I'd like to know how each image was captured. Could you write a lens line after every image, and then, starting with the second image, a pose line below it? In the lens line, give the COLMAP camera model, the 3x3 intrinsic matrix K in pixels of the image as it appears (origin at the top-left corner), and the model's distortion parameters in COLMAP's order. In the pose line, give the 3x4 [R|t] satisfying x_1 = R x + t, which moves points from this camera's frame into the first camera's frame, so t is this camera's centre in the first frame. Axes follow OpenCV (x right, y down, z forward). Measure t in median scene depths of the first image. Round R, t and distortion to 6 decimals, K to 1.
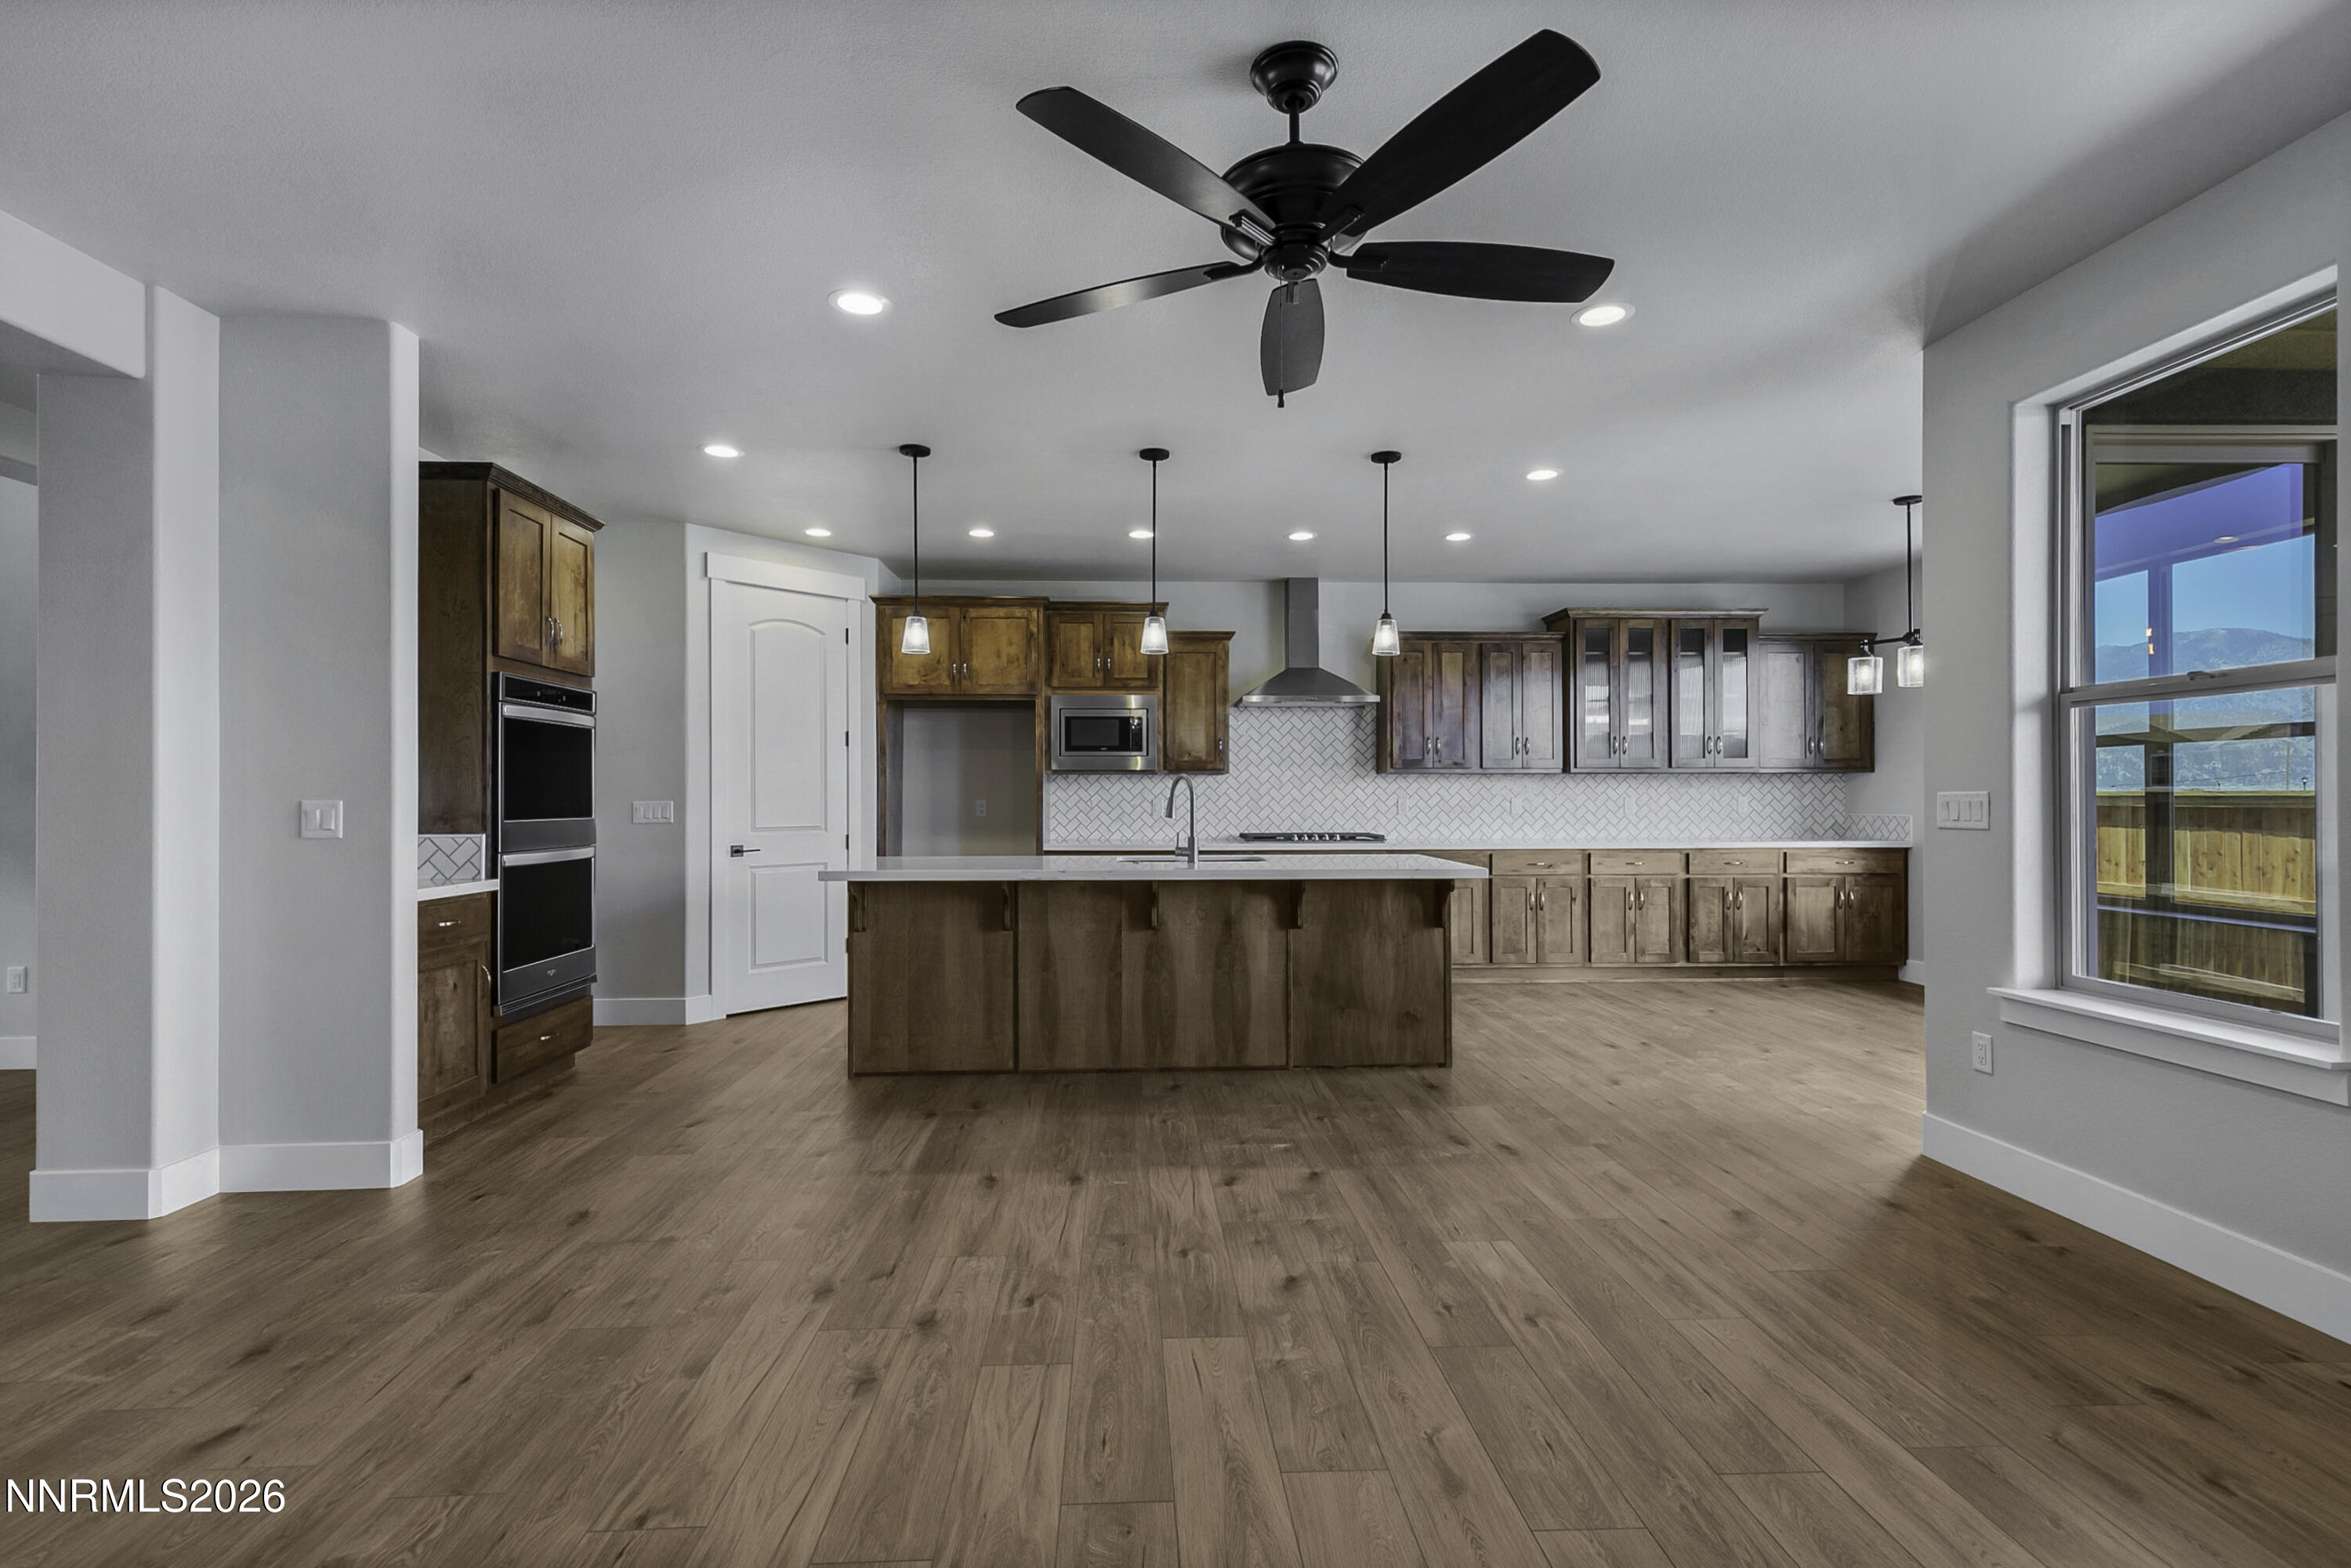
lens RADIAL K [[1106.9, 0, 1154.9], [0, 1106.9, 791.8], [0, 0, 1]] dist [0.019812, -0.009597]
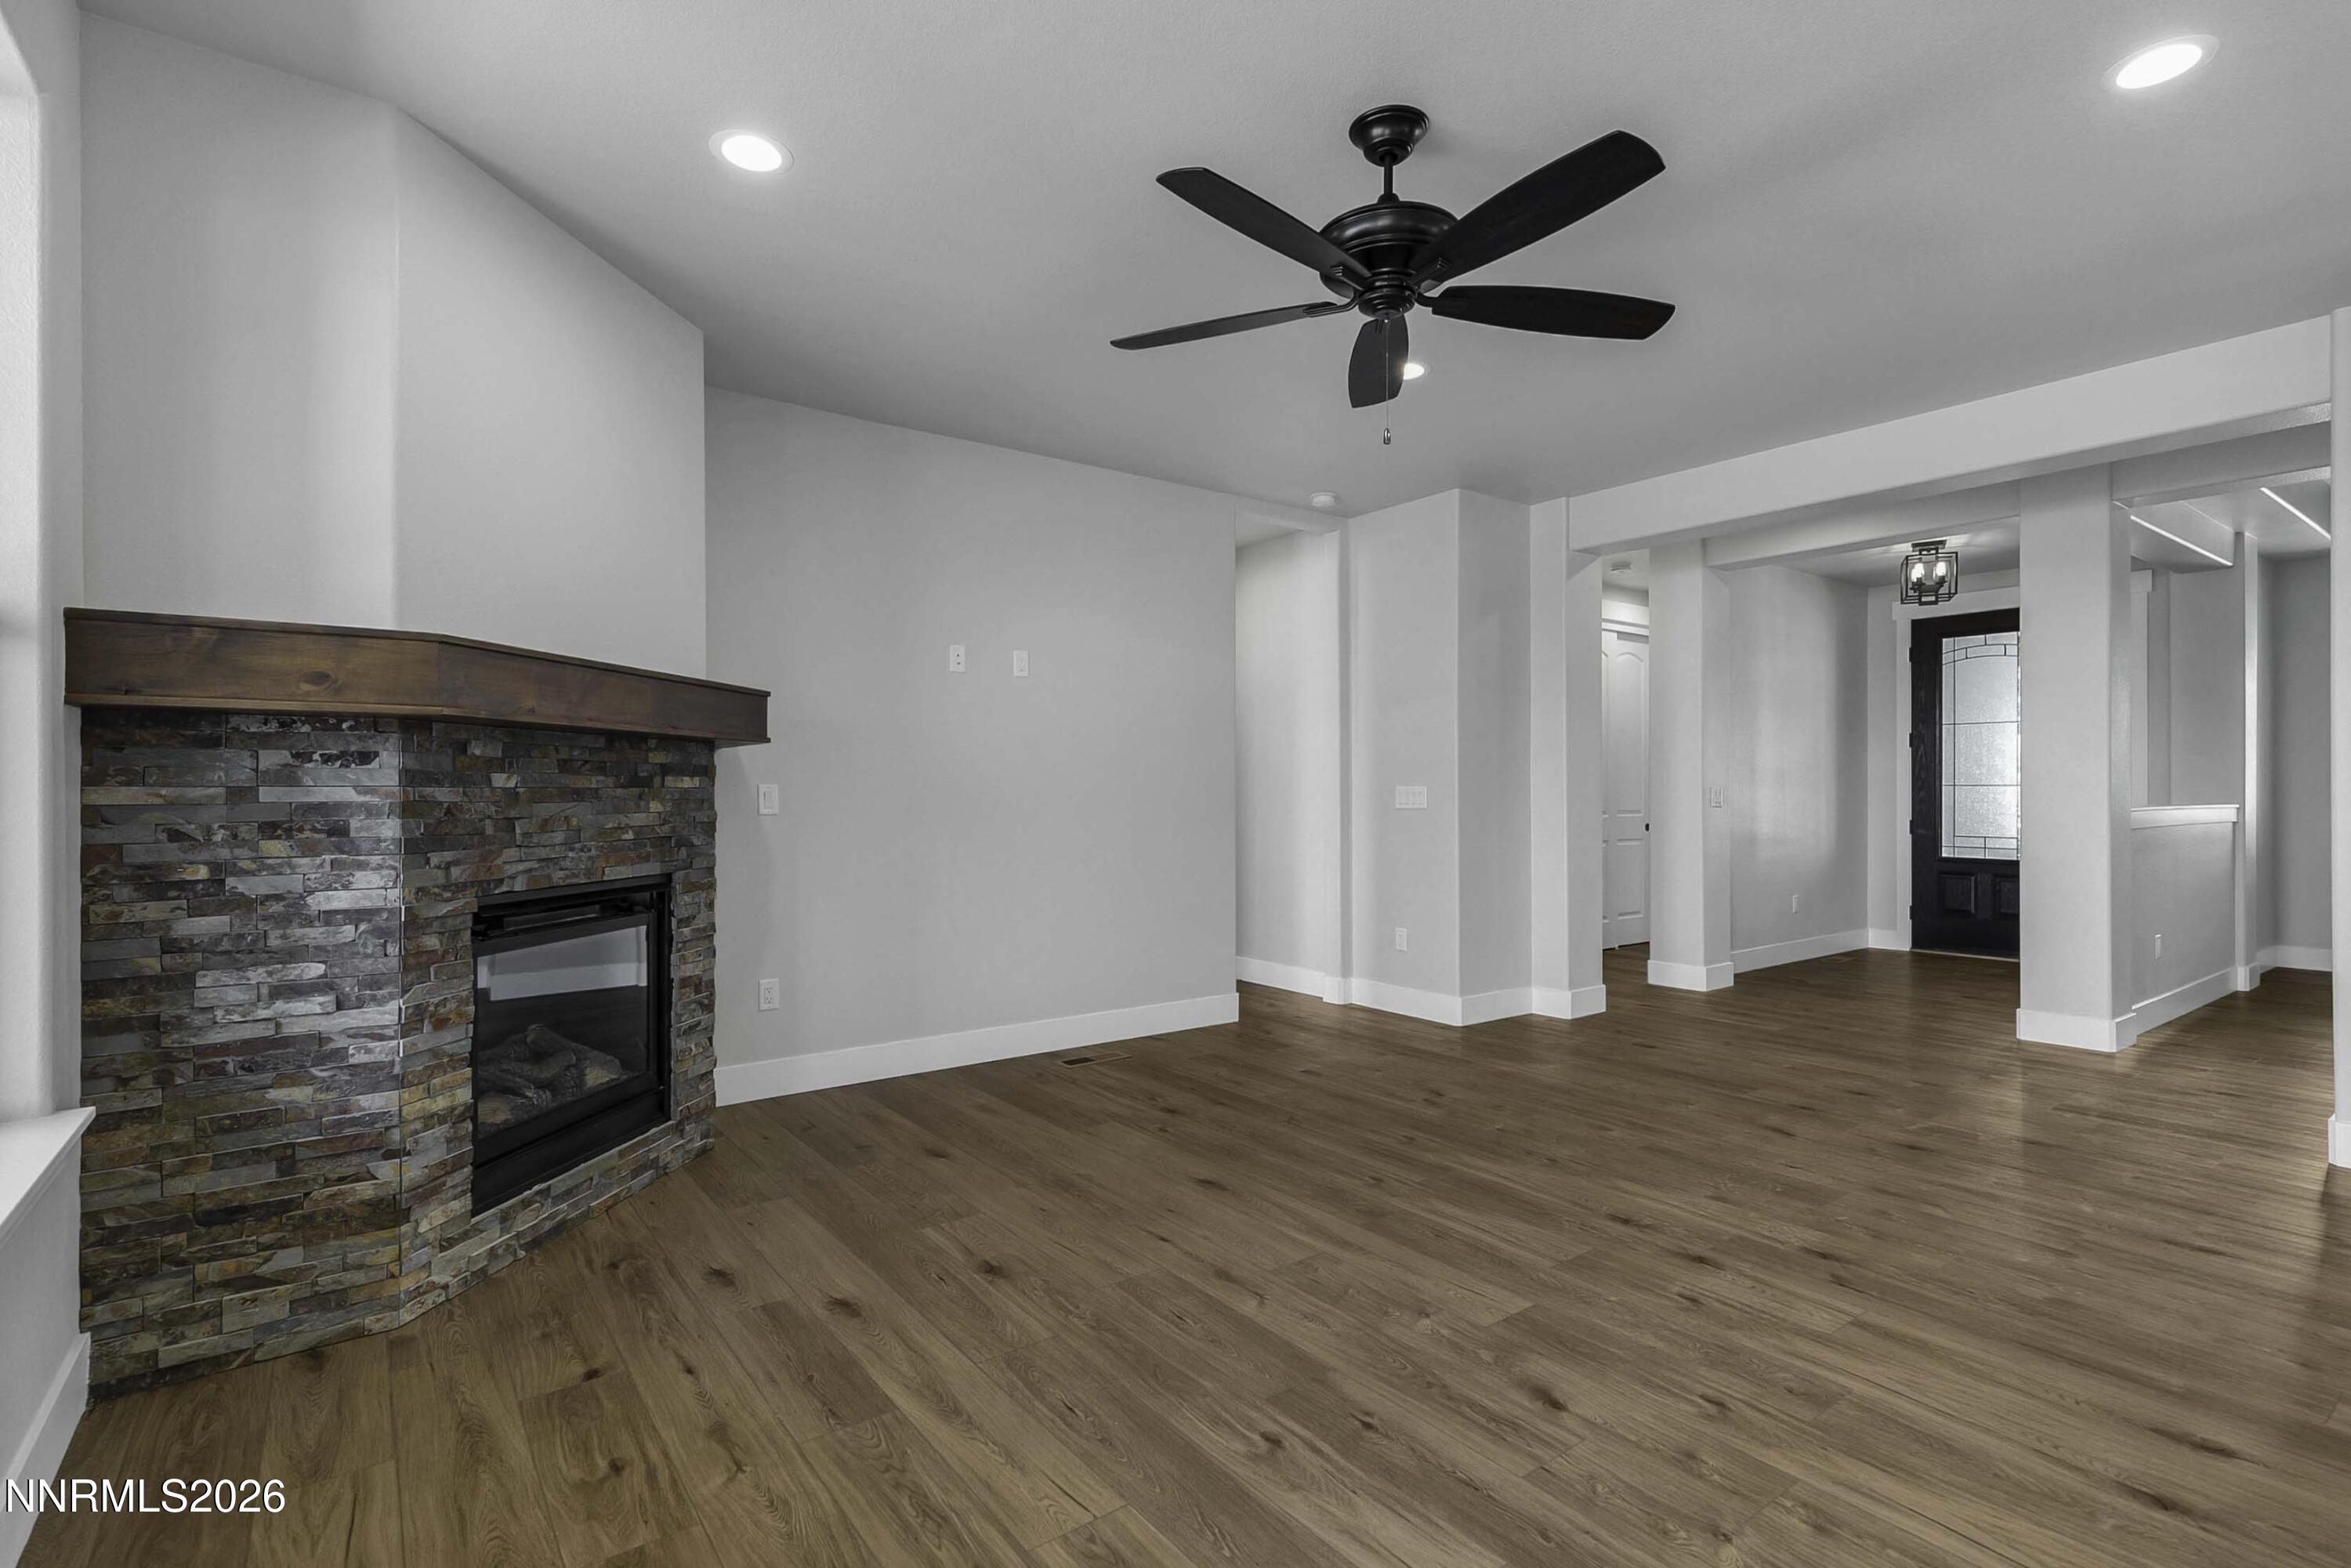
lens RADIAL K [[1110.5, 0, 1190.7], [0, 1110.5, 792.1], [0, 0, 1]] dist [0.011486, -0.000316]
pose [[-0.816259, 0.004869, -0.577666, 0.437987], [0.008406, 0.999959, -0.003450, 0.007948], [0.577626, -0.007672, -0.816266, 0.841119]]
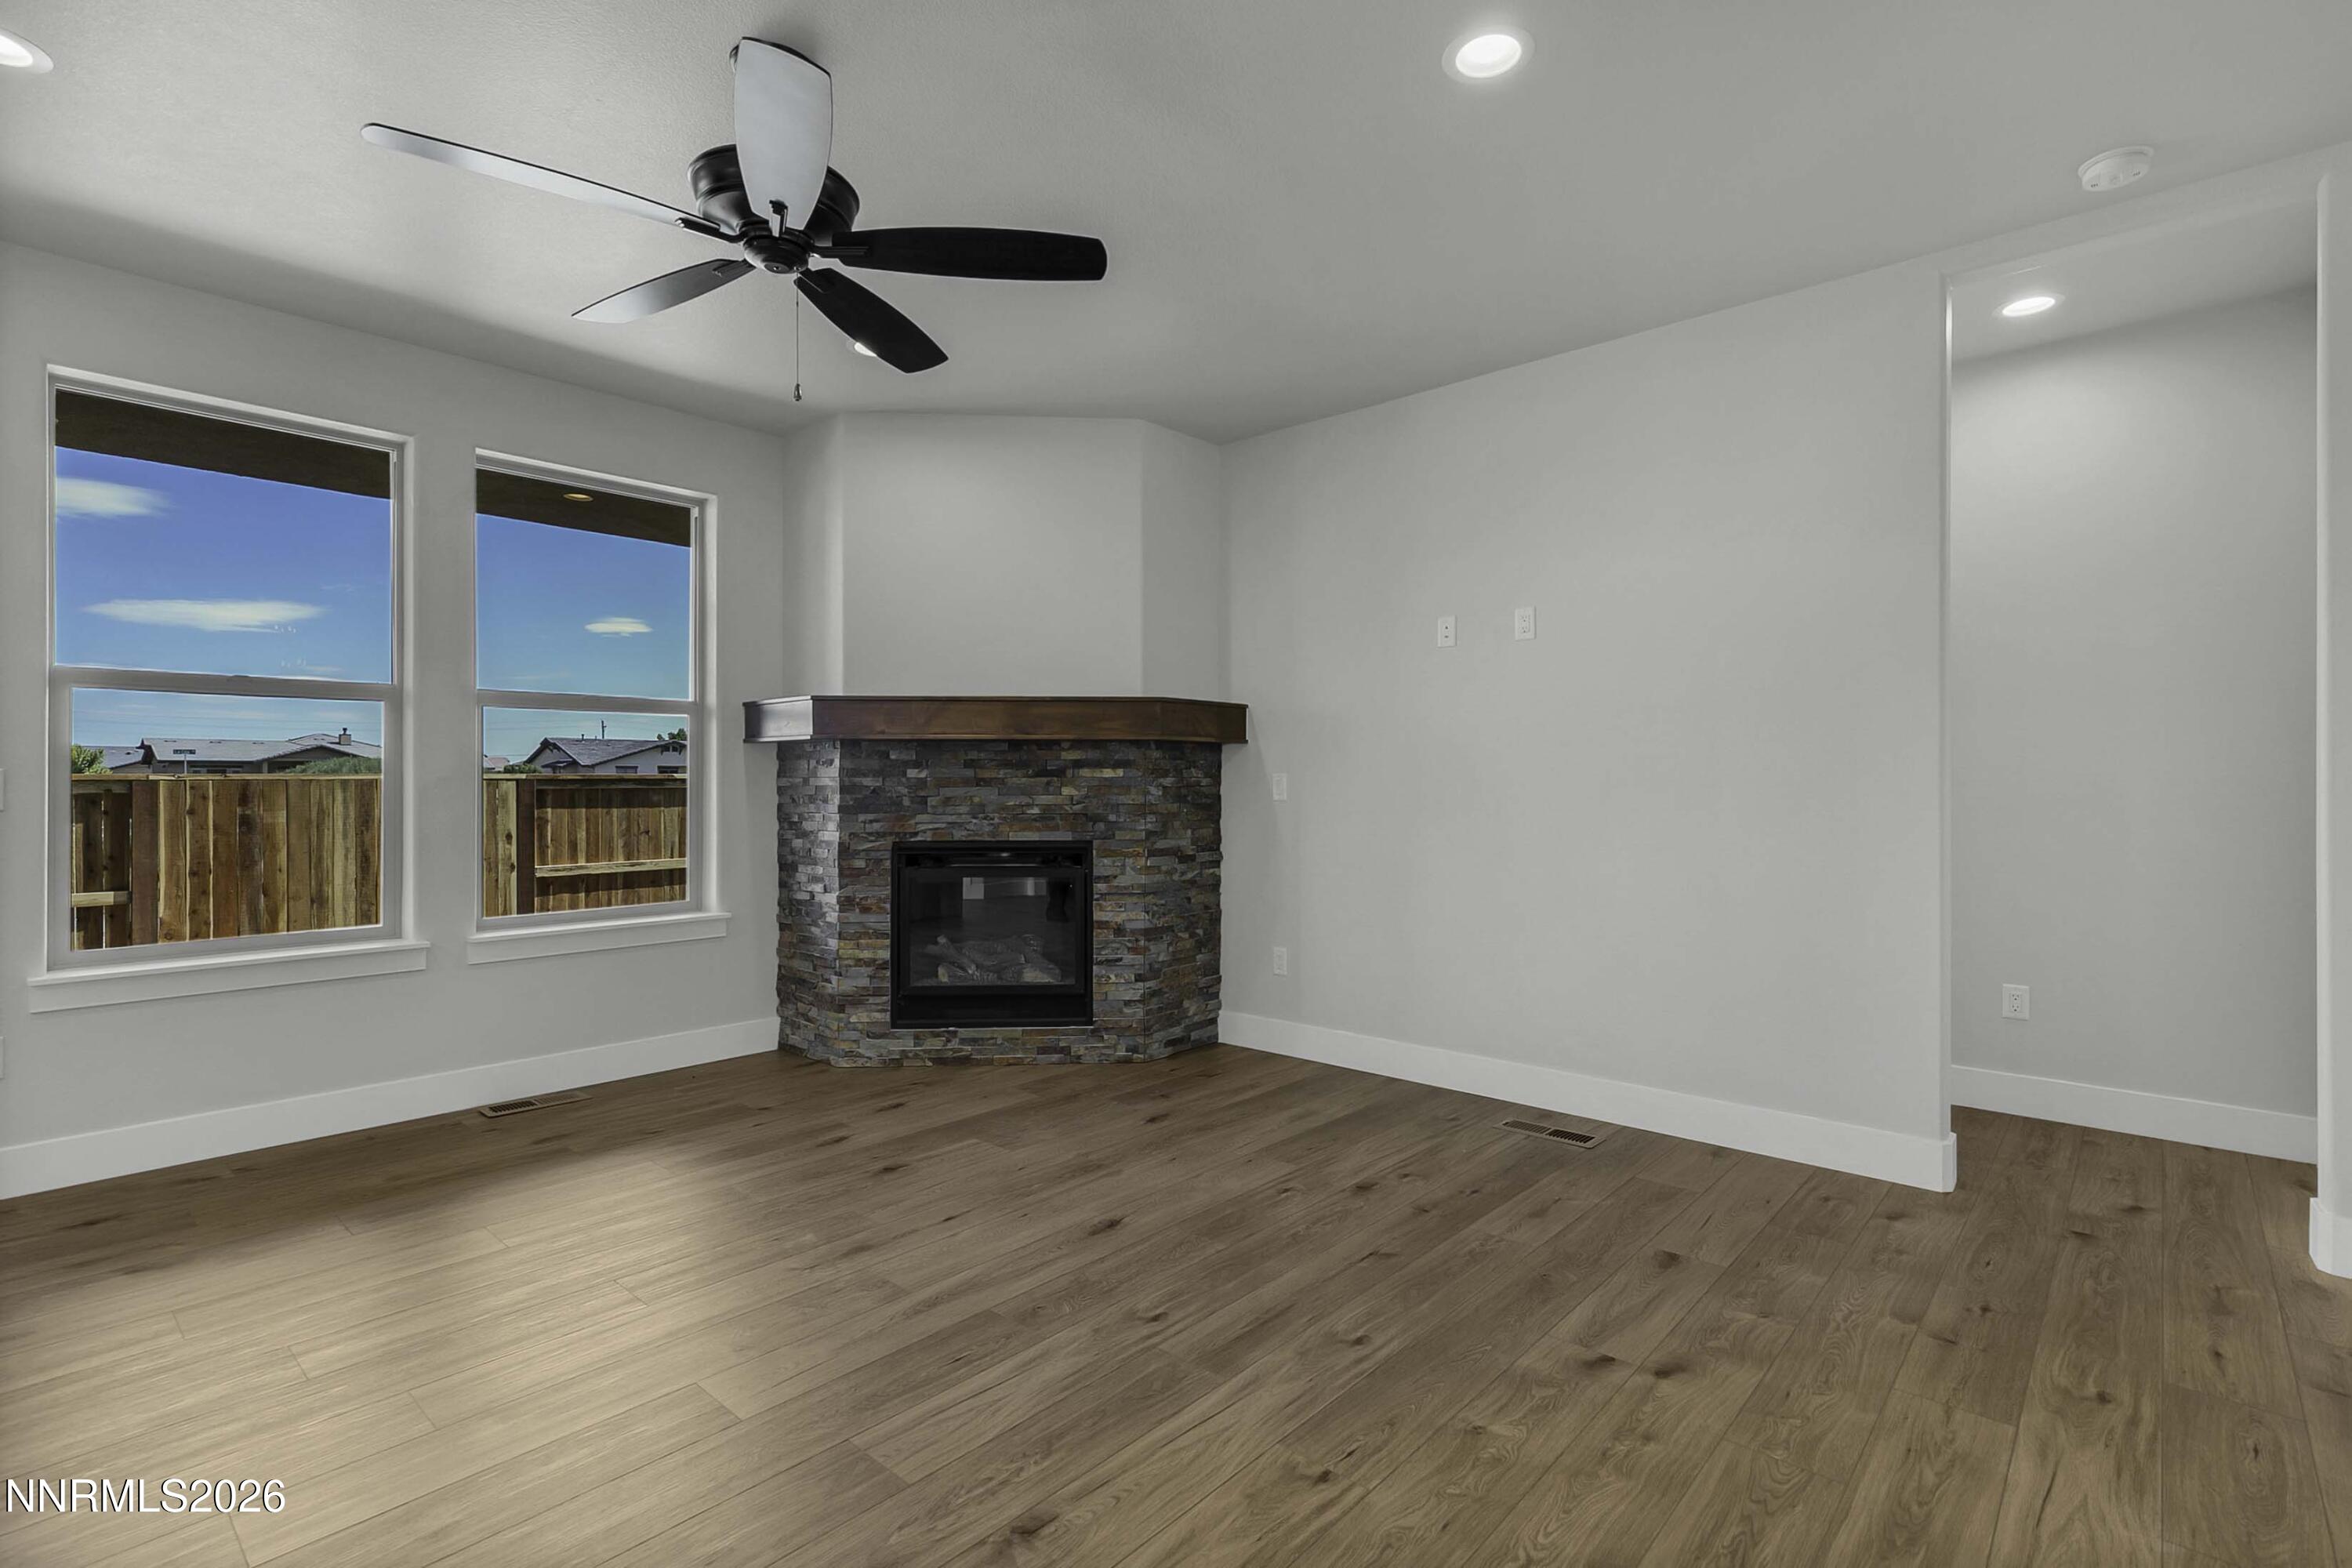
lens RADIAL K [[1096.3, 0, 1176.0], [0, 1096.3, 784.0], [0, 0, 1]] dist [0.021883, -0.000100]
pose [[-0.722203, 0.001333, 0.691680, -0.404149], [-0.002110, 0.999989, -0.004130, 0.009404], [-0.691678, -0.004442, -0.722192, 0.694843]]
